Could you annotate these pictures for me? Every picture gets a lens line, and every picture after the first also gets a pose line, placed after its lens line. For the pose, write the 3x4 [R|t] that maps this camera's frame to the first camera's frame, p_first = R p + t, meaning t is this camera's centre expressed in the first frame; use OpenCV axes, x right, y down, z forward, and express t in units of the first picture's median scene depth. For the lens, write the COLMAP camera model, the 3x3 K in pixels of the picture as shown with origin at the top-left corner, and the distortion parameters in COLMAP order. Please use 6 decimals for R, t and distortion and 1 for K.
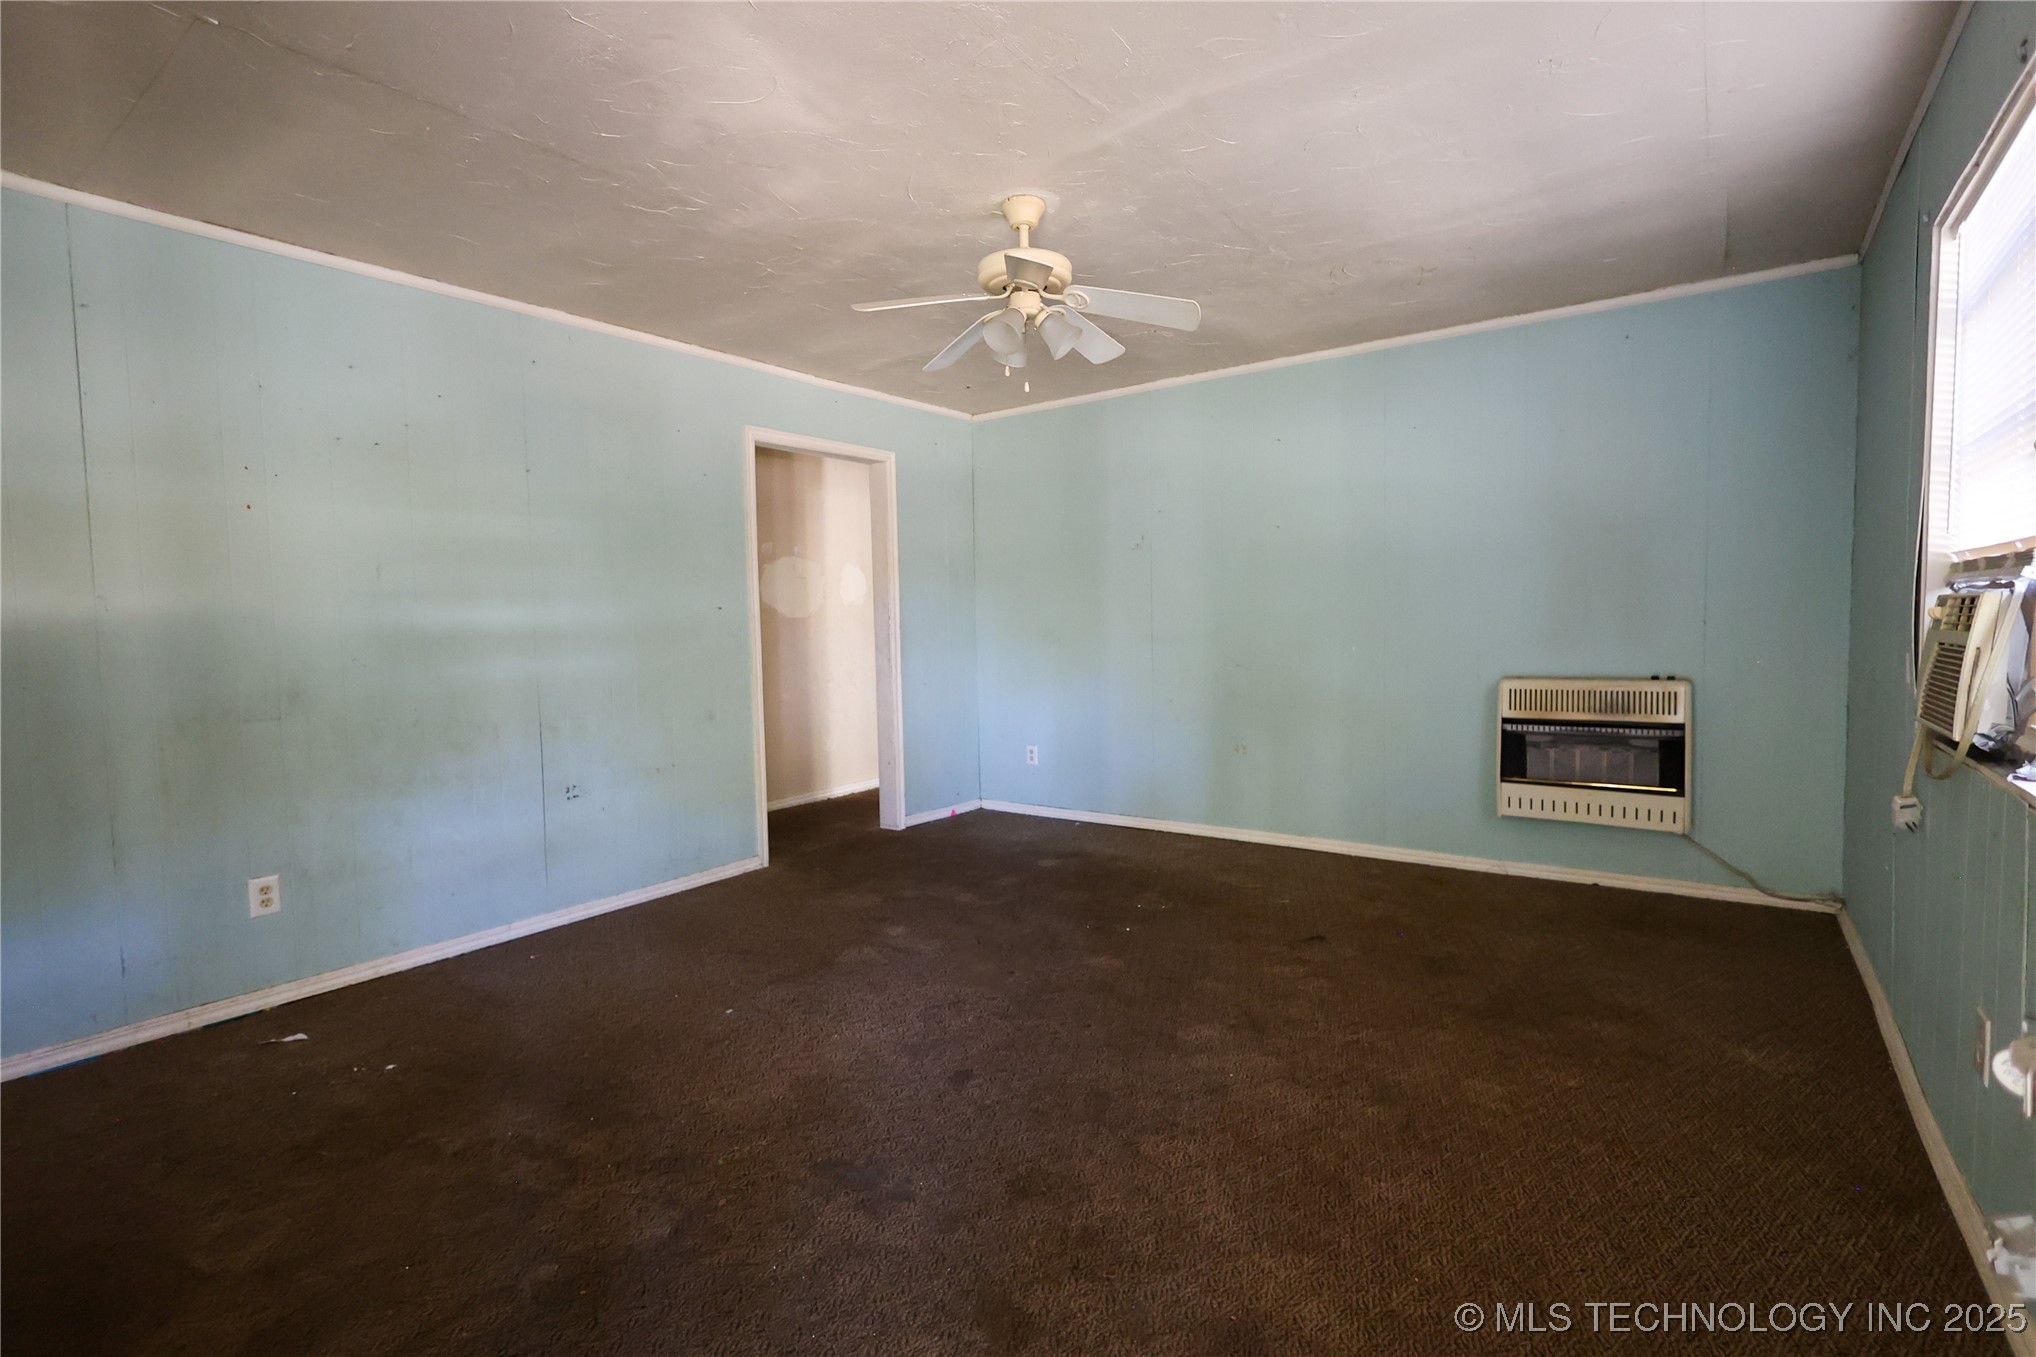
lens RADIAL K [[939.4, 0, 1025.6], [0, 939.4, 672.8], [0, 0, 1]] dist [-0.001137, -0.000855]
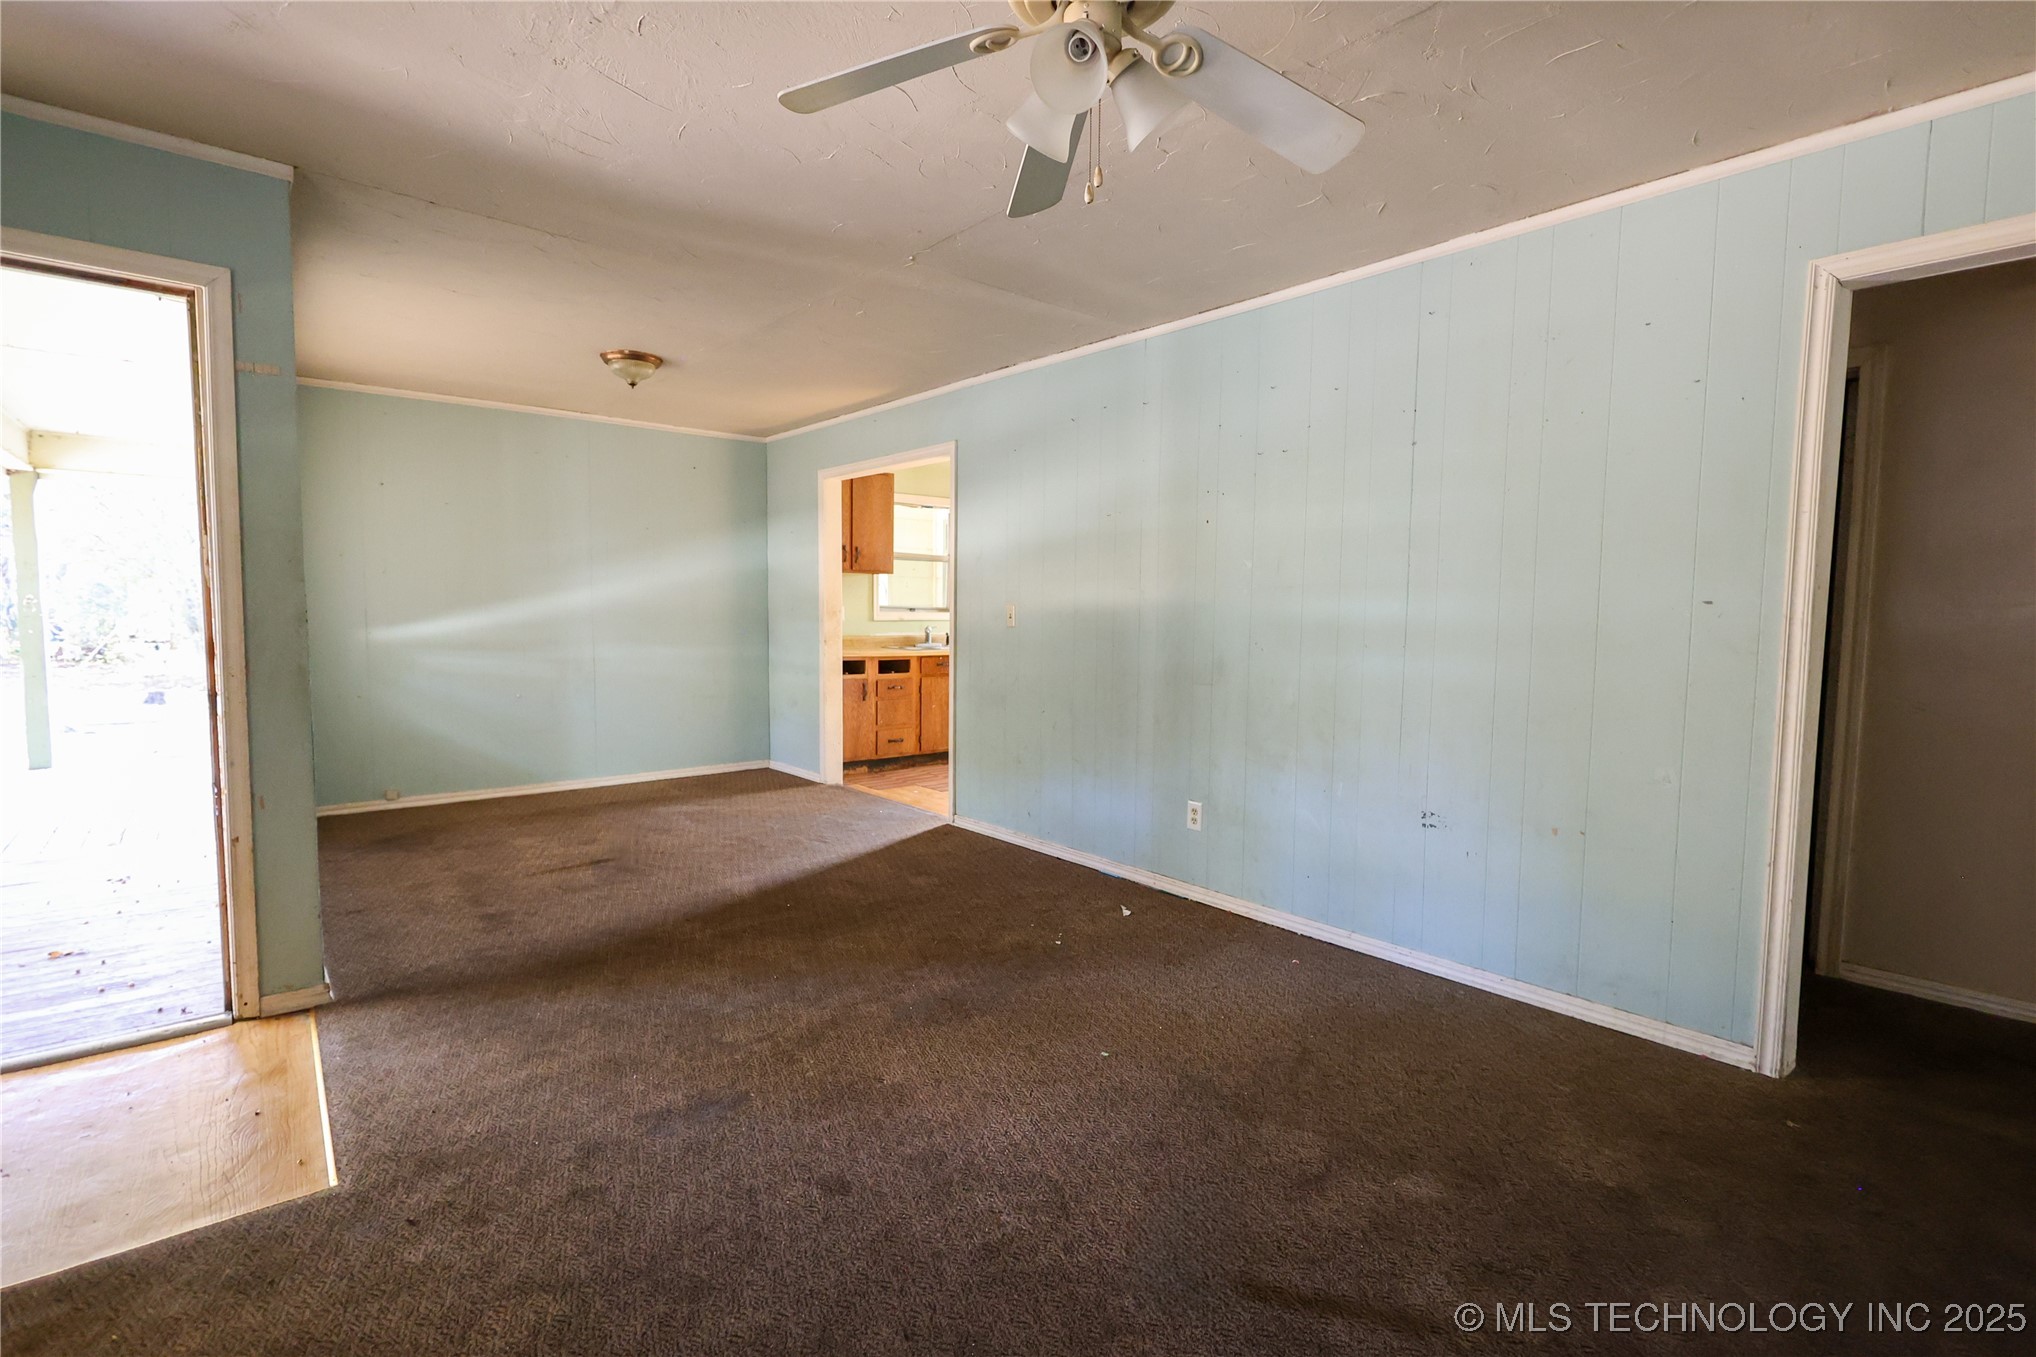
lens RADIAL K [[939.4, 0, 1027.9], [0, 939.4, 675.9], [0, 0, 1]] dist [-0.001137, -0.000855]
pose [[-0.237089, 0.085098, -0.967754, 0.480086], [-0.069305, 0.992136, 0.104221, -0.075030], [0.969013, 0.091780, -0.229327, 0.985399]]
